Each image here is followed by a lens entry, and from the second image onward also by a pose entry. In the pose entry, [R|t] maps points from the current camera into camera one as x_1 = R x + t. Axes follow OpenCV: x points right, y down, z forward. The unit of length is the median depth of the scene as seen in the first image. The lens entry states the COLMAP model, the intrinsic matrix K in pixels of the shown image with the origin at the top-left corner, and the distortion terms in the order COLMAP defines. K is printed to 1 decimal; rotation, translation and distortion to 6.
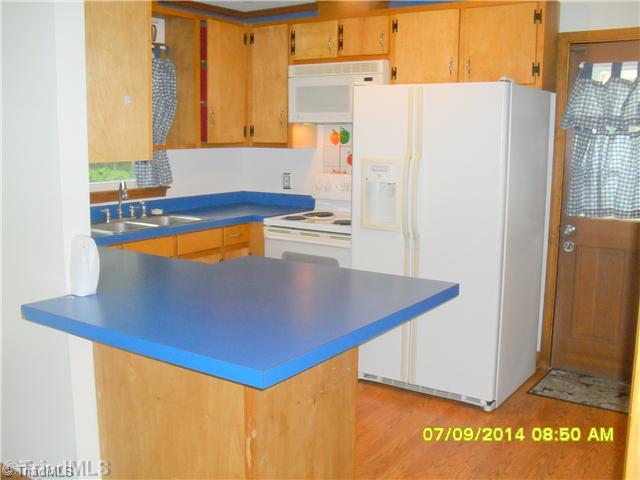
lens RADIAL K [[684.6, 0, 326.2], [0, 684.6, 235.8], [0, 0, 1]] dist [-0.144158, 0.000000]
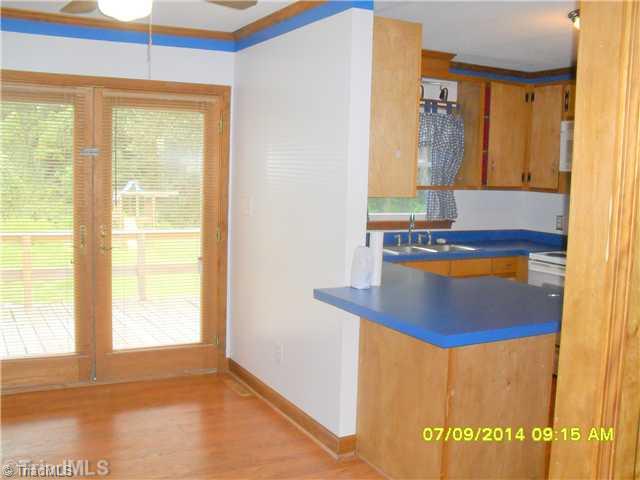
lens RADIAL K [[684.6, 0, 321.1], [0, 684.6, 238.4], [0, 0, 1]] dist [-0.144158, 0.000000]
pose [[0.884509, 0.064600, -0.462029, 0.122626], [-0.089861, 0.995412, -0.032854, 0.019096], [0.457787, 0.070578, 0.886256, -0.172926]]
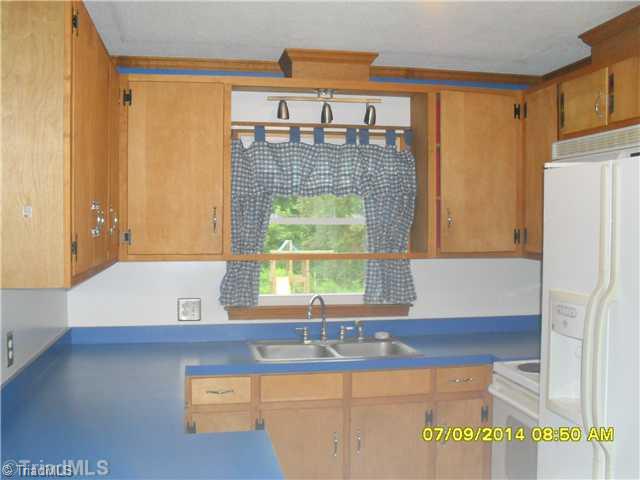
lens RADIAL K [[684.6, 0, 321.6], [0, 684.6, 236.8], [0, 0, 1]] dist [-0.144158, 0.000000]
pose [[0.693402, 0.010732, -0.720471, 0.282595], [-0.102513, 0.991187, -0.083898, -0.076683], [0.713221, 0.132032, 0.688392, 0.384133]]
